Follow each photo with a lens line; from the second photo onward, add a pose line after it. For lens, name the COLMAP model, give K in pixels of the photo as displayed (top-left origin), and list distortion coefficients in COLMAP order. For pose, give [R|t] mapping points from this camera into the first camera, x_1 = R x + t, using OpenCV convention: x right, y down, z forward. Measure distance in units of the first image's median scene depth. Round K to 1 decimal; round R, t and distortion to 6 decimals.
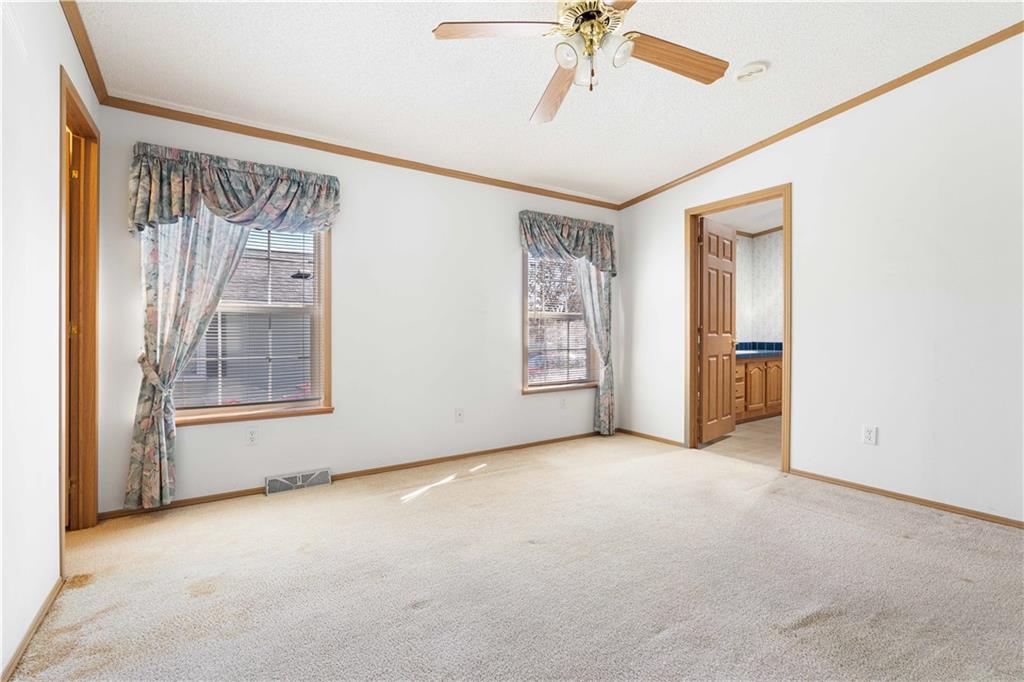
lens RADIAL K [[467.4, 0, 517.0], [0, 467.4, 334.9], [0, 0, 1]] dist [-0.003035, -0.000315]
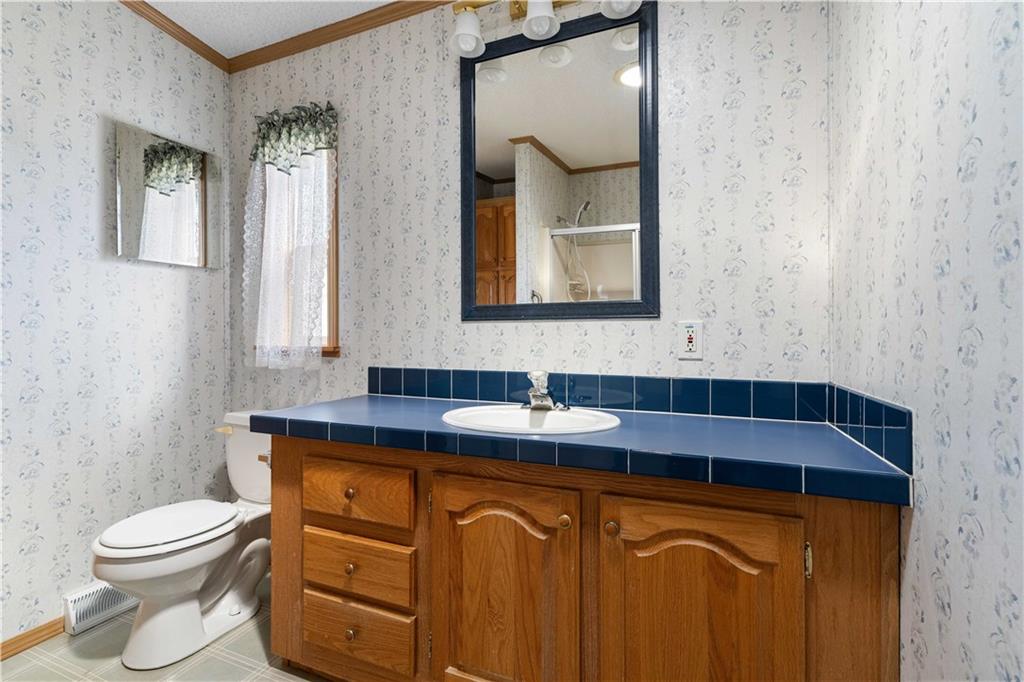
lens RADIAL K [[467.4, 0, 517.0], [0, 467.4, 334.9], [0, 0, 1]] dist [-0.003035, -0.000315]
pose [[0.548267, -0.002113, -0.836301, 0.965514], [-0.000804, 0.999995, -0.003054, -0.008793], [0.836303, 0.002347, 0.548262, 1.243830]]
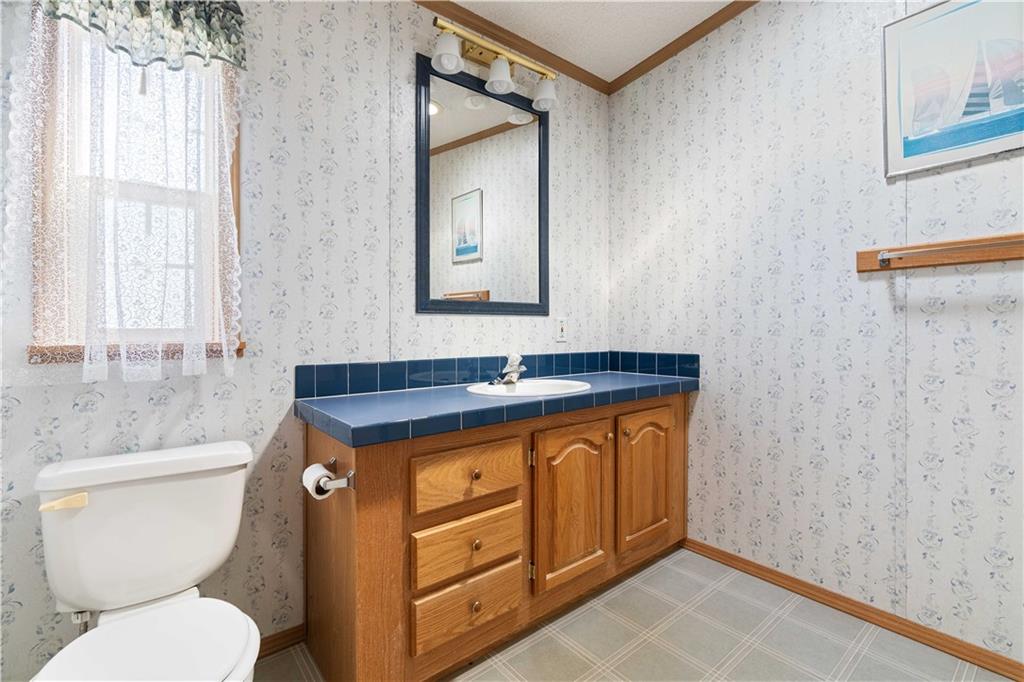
lens RADIAL K [[464.2, 0, 528.0], [0, 464.2, 330.9], [0, 0, 1]] dist [-0.001996, 0.000101]
pose [[0.994112, -0.005177, 0.108235, 0.624999], [0.005031, 0.999986, 0.001628, -0.005918], [-0.108242, -0.001074, 0.994124, 0.974446]]
